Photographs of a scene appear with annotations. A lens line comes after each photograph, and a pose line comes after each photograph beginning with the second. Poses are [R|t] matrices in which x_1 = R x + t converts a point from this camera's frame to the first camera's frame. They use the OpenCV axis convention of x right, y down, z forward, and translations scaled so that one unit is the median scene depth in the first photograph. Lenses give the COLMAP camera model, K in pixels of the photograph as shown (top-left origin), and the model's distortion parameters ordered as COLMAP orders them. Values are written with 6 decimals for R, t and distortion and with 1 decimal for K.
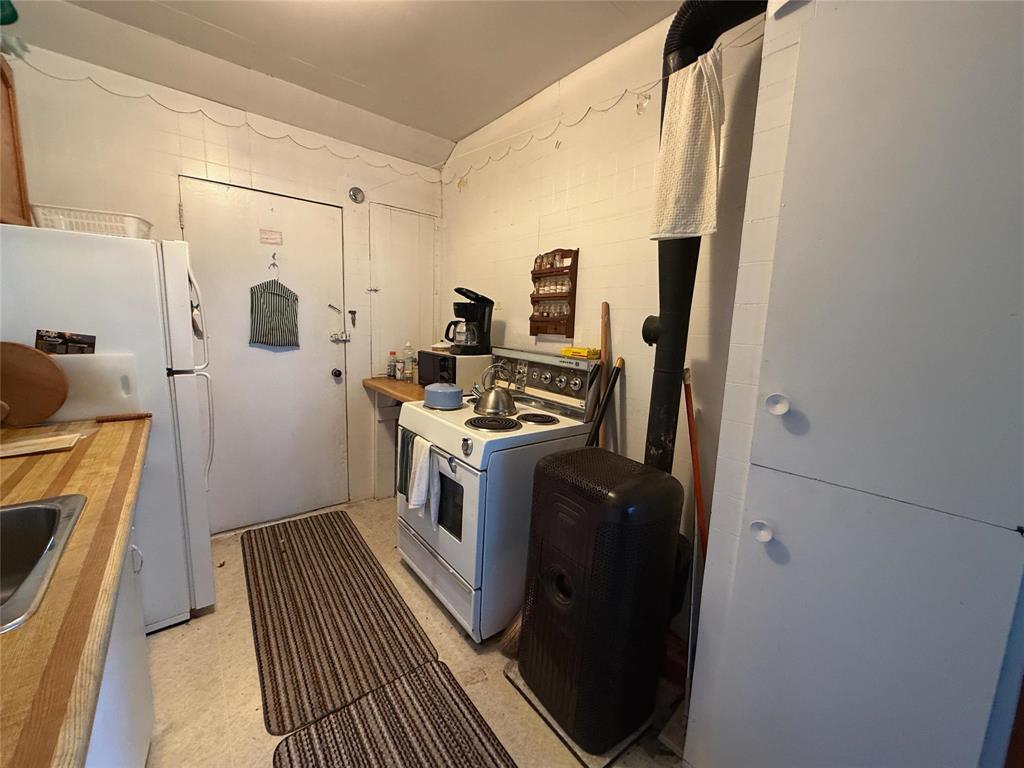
lens RADIAL K [[407.0, 0, 513.0], [0, 407.0, 382.8], [0, 0, 1]] dist [-0.000188, -0.000032]
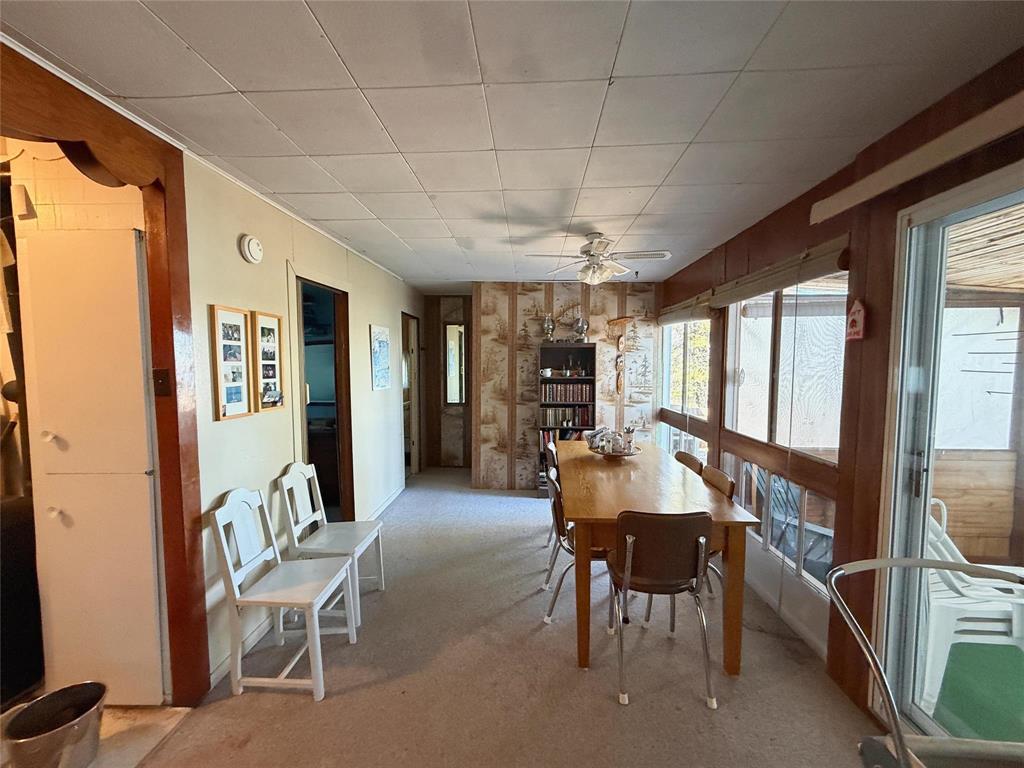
lens RADIAL K [[407.0, 0, 513.0], [0, 407.0, 382.8], [0, 0, 1]] dist [-0.000188, -0.000032]
pose [[0.674698, -0.078189, 0.733941, 0.335056], [0.131770, 0.991158, -0.015543, 0.053491], [-0.726236, 0.107198, 0.679036, -0.759724]]
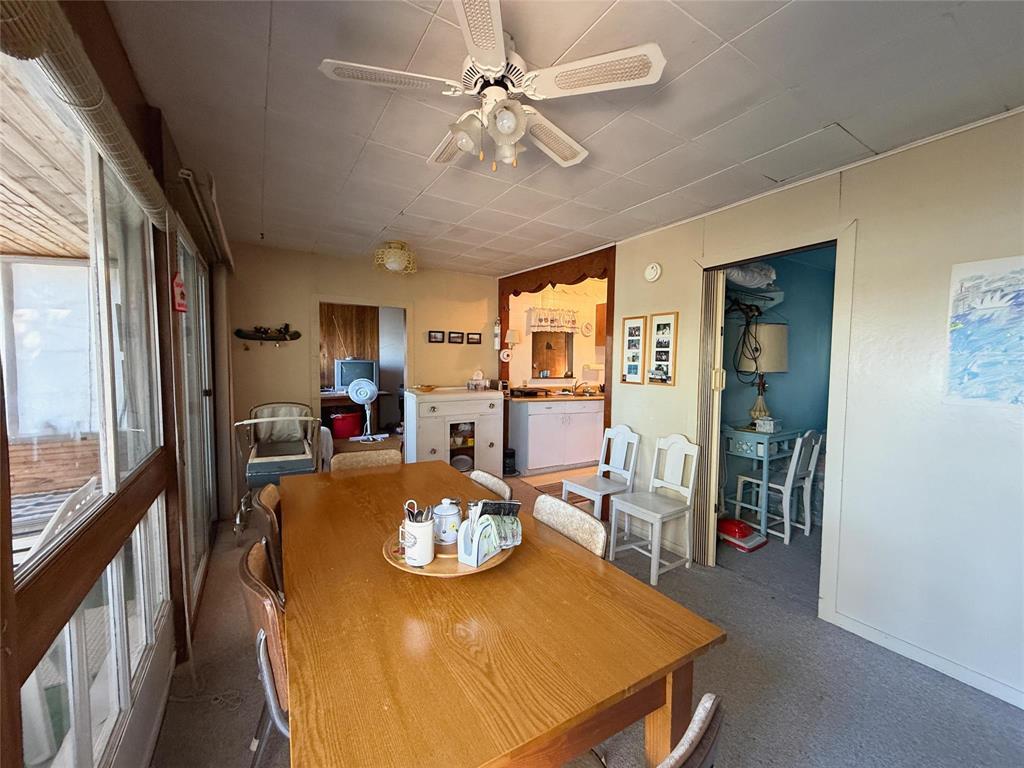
lens RADIAL K [[407.0, 0, 513.0], [0, 407.0, 382.8], [0, 0, 1]] dist [-0.000188, -0.000032]
pose [[-0.126440, 0.010412, -0.991920, 2.220992], [-0.161290, 0.986423, 0.030914, 0.055980], [0.978774, 0.163895, -0.123044, 0.125118]]
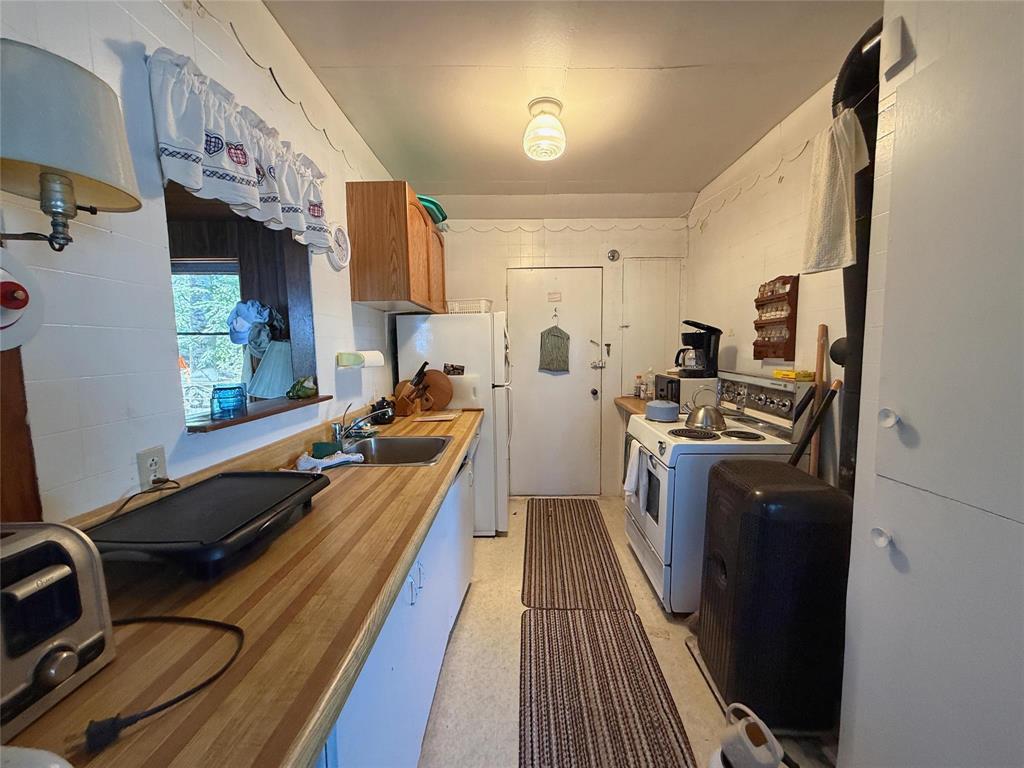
lens RADIAL K [[407.0, 0, 513.0], [0, 407.0, 382.8], [0, 0, 1]] dist [-0.000188, -0.000032]
pose [[0.768284, 0.010551, -0.640022, 0.262325], [-0.053192, 0.997458, -0.047409, 0.029496], [0.637895, 0.070467, 0.766892, -0.222065]]
